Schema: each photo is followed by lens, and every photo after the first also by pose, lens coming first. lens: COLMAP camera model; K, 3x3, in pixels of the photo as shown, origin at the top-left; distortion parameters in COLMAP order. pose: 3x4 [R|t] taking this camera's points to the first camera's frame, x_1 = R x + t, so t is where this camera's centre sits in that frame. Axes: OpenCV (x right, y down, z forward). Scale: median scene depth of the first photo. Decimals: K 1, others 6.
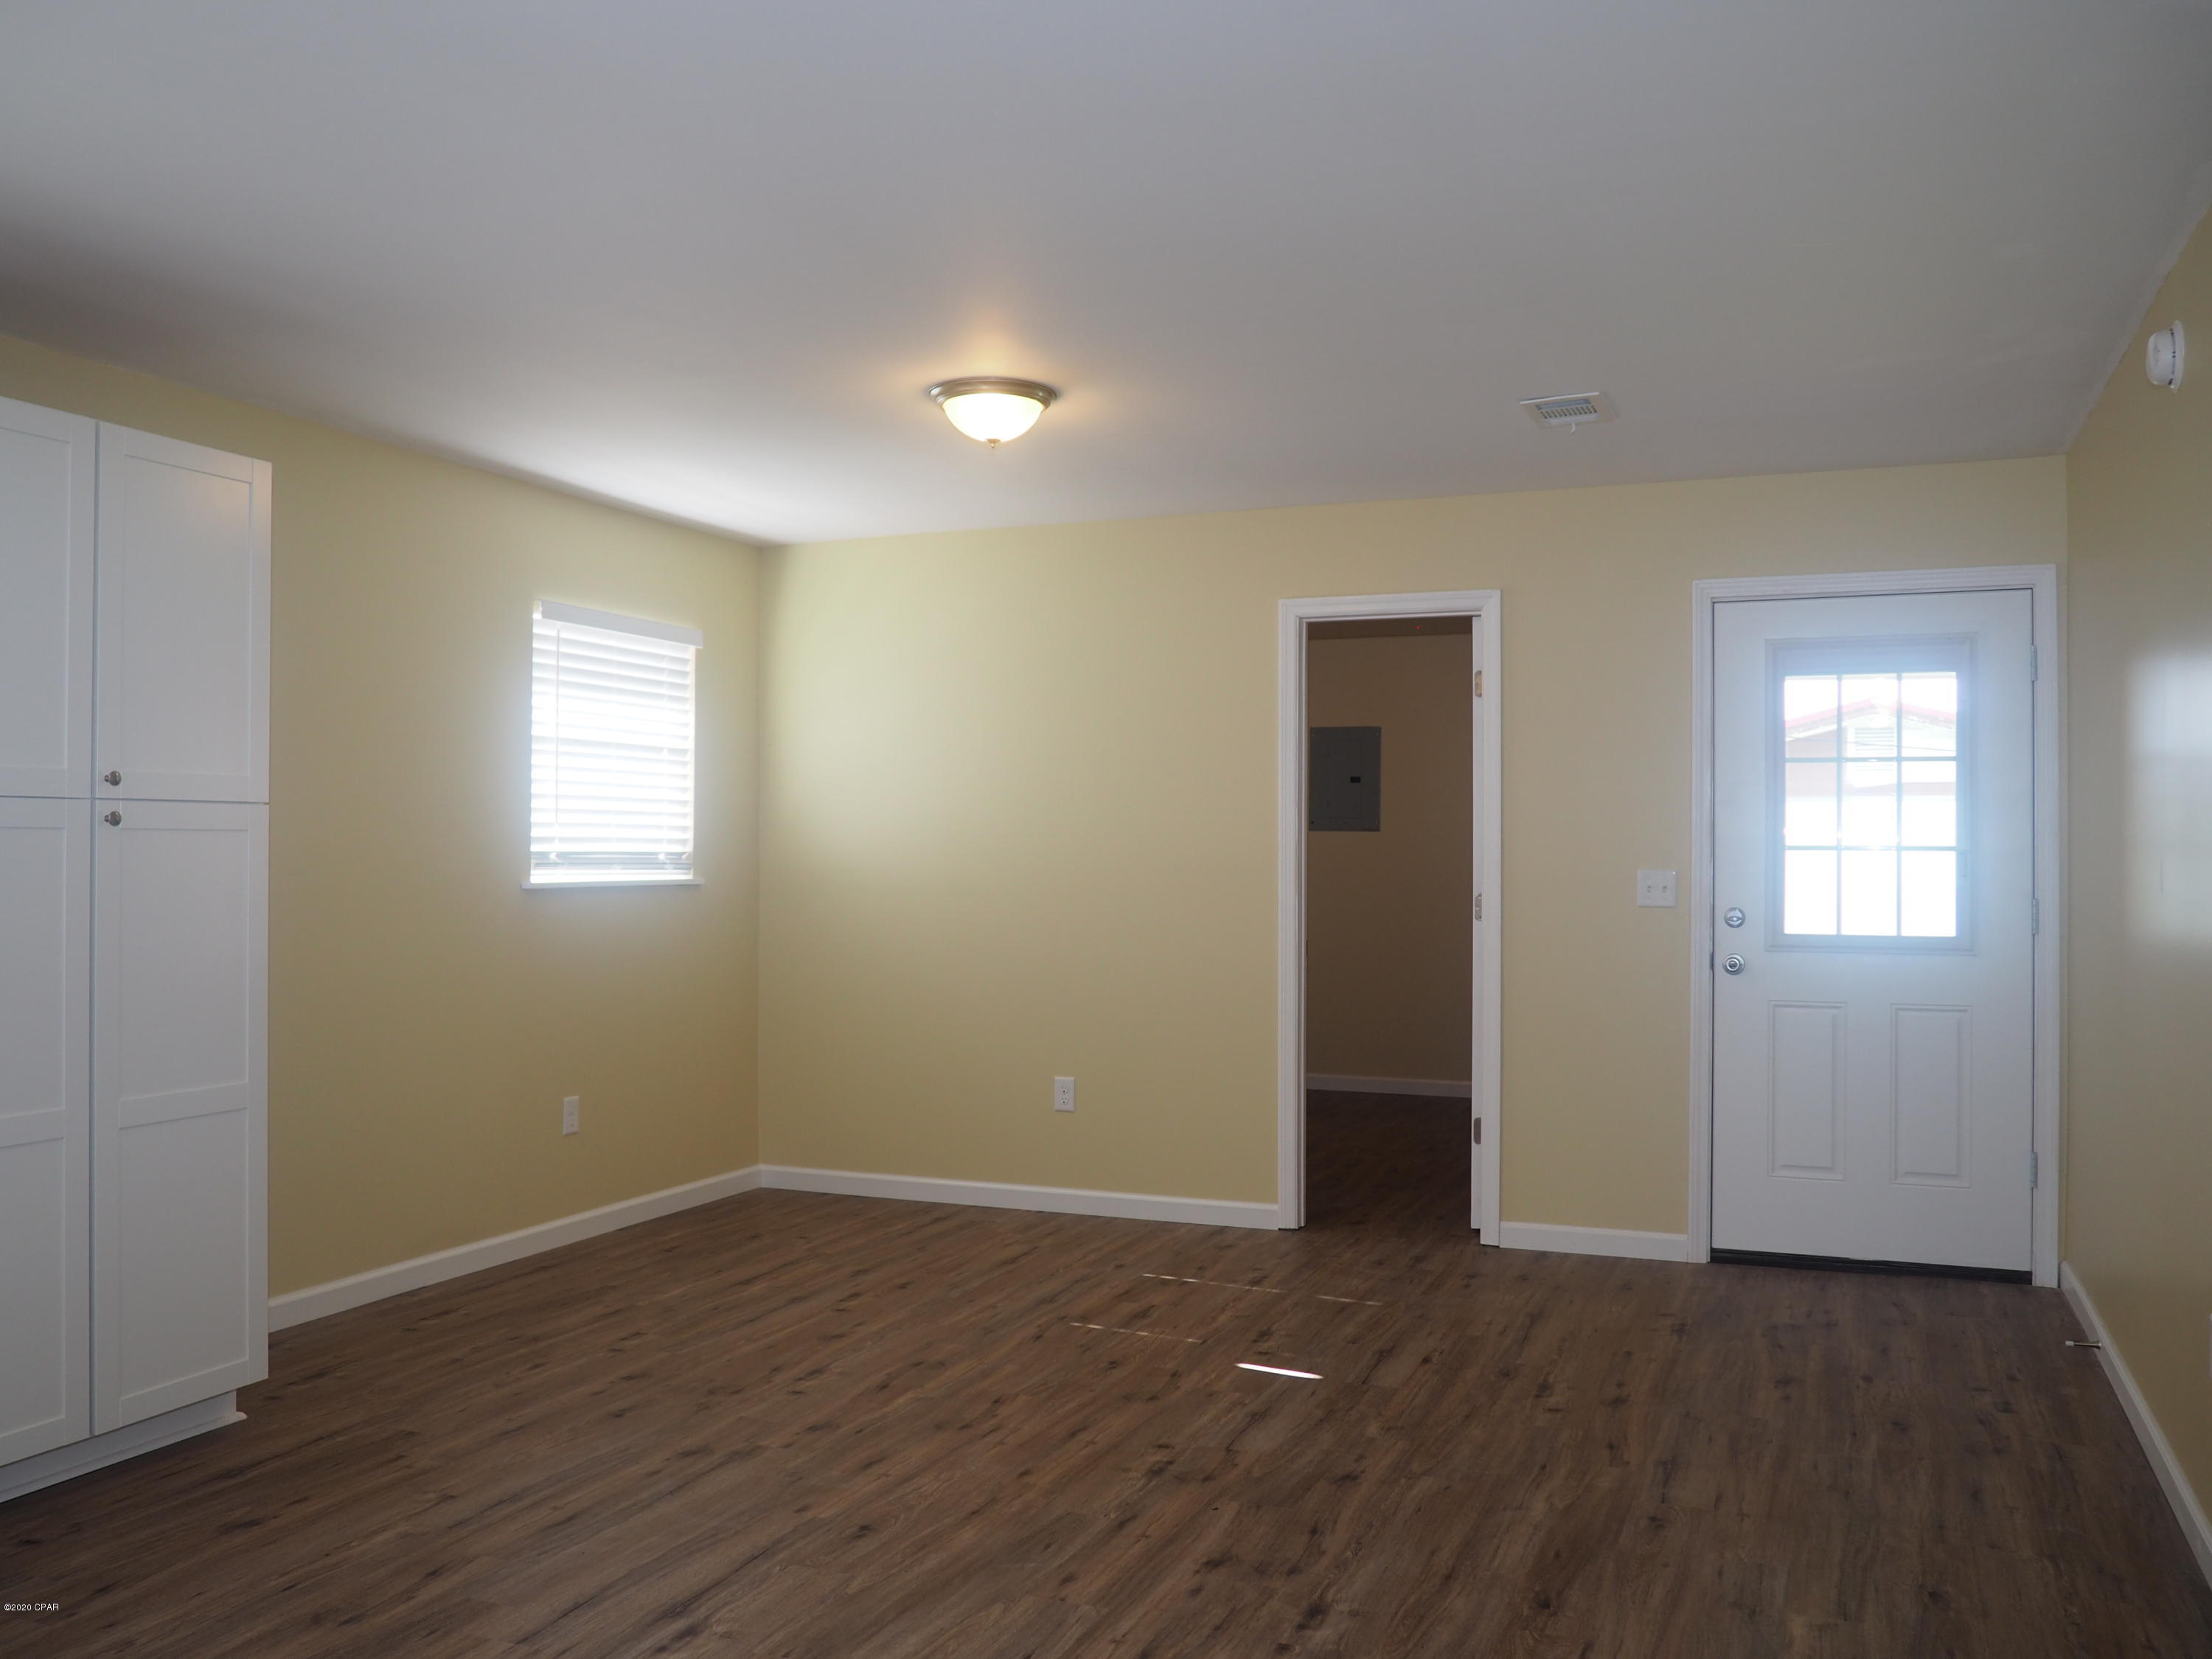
lens RADIAL K [[1861.4, 0, 1102.7], [0, 1861.4, 831.6], [0, 0, 1]] dist [-0.060583, 0.029079]
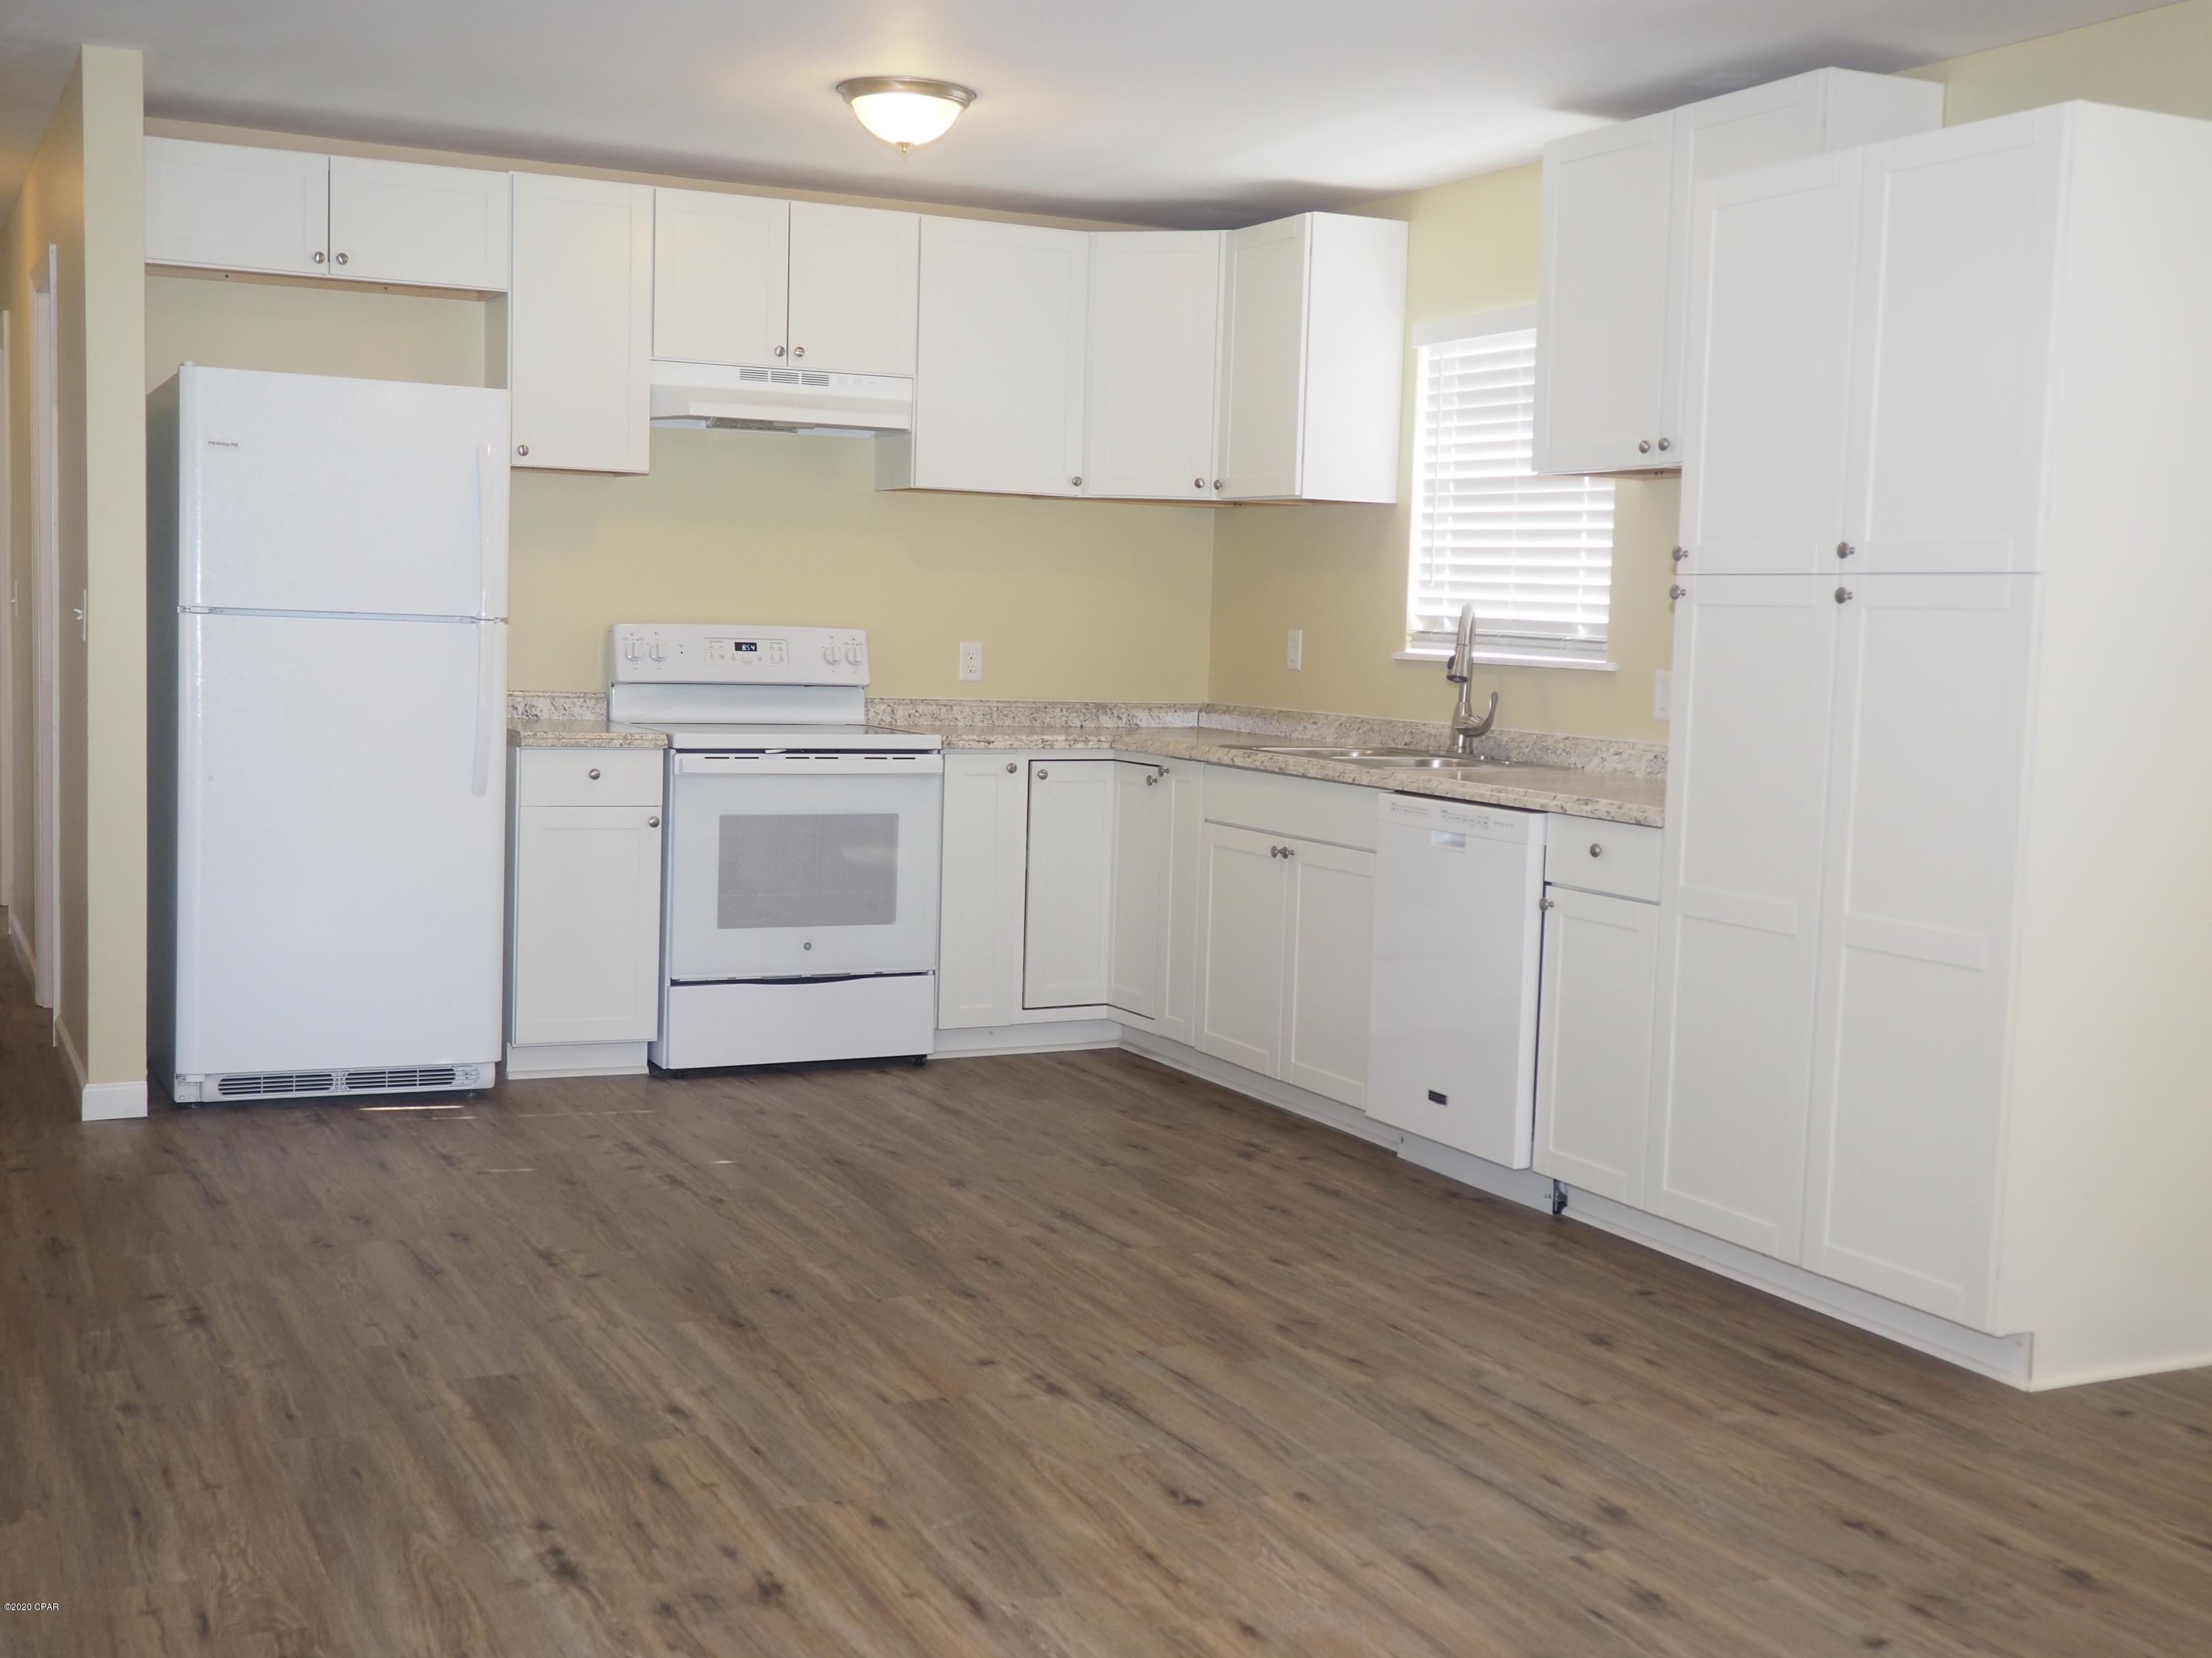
lens RADIAL K [[2499.2, 0, 1101.3], [0, 2499.2, 837.8], [0, 0, 1]] dist [0.005776, 0.000000]
pose [[-0.668594, 0.037137, -0.742700, 0.624657], [-0.032334, 0.996356, 0.078928, 0.024382], [0.742924, 0.076785, -0.664957, 1.570667]]
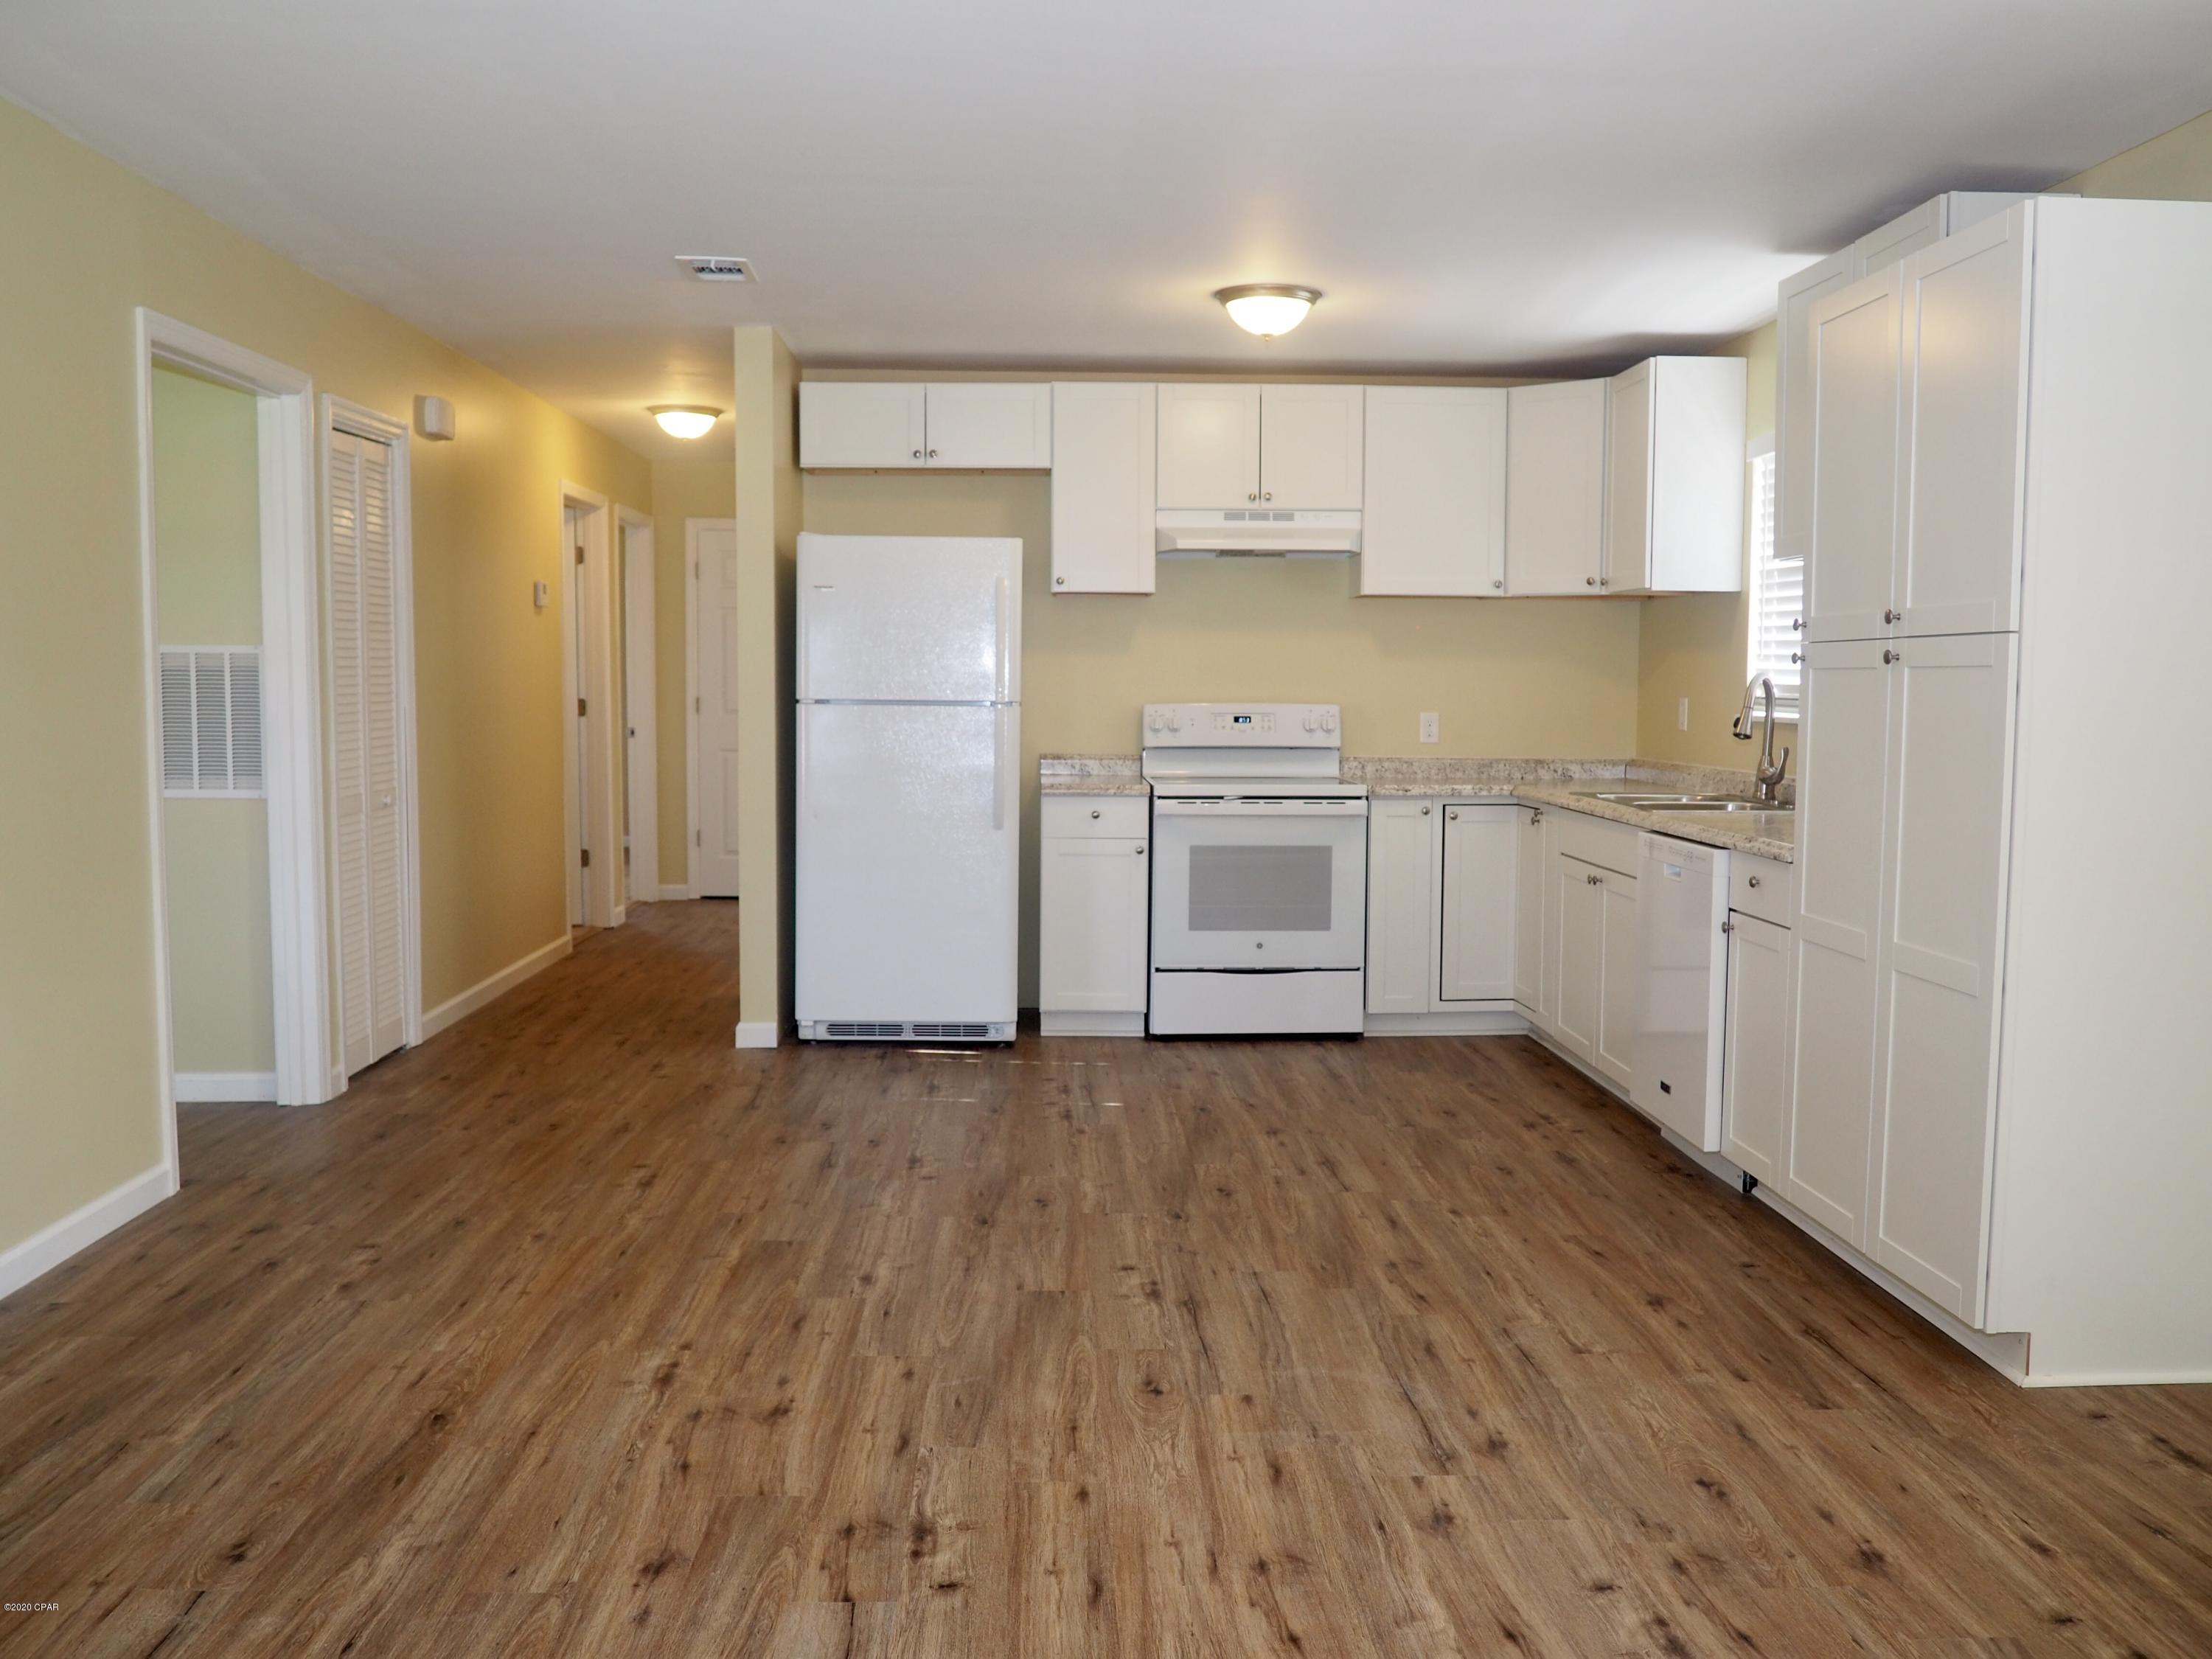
lens RADIAL K [[1861.4, 0, 1106.2], [0, 1861.4, 833.0], [0, 0, 1]] dist [-0.060583, 0.029079]
pose [[-0.912864, 0.019222, -0.407810, 0.268968], [-0.010758, 0.997412, 0.071094, 0.020416], [0.408121, 0.069287, -0.910295, 1.769466]]
